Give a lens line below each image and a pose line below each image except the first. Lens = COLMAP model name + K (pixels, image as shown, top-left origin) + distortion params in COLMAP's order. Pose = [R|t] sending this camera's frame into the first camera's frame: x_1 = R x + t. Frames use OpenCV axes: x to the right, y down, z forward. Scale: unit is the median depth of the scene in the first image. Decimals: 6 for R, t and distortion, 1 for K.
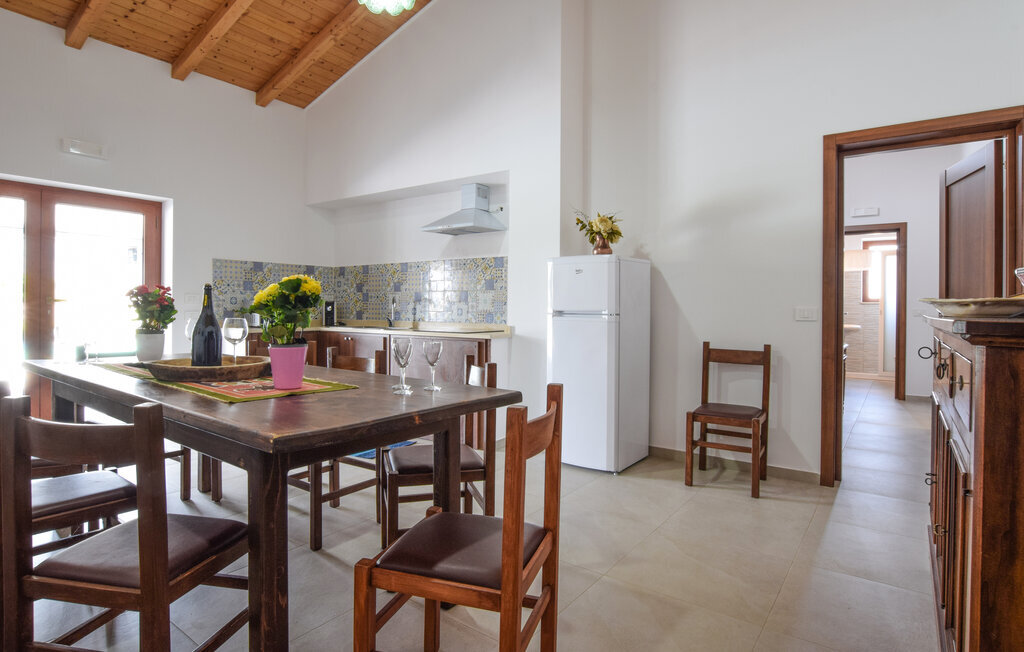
lens RADIAL K [[531.0, 0, 516.0], [0, 531.0, 320.3], [0, 0, 1]] dist [-0.007045, -0.000696]
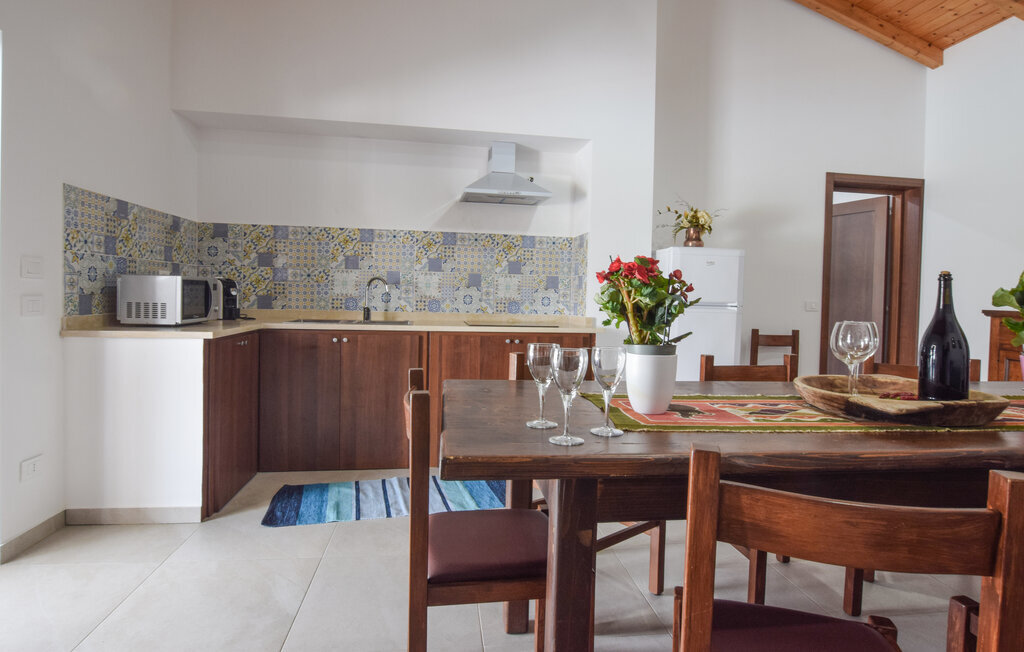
lens RADIAL K [[531.0, 0, 510.4], [0, 531.0, 320.9], [0, 0, 1]] dist [-0.007045, -0.000696]
pose [[0.725061, -0.021416, 0.688352, -0.628336], [-0.003576, 0.999386, 0.034860, -0.012423], [-0.688676, -0.027738, 0.724539, 0.392912]]
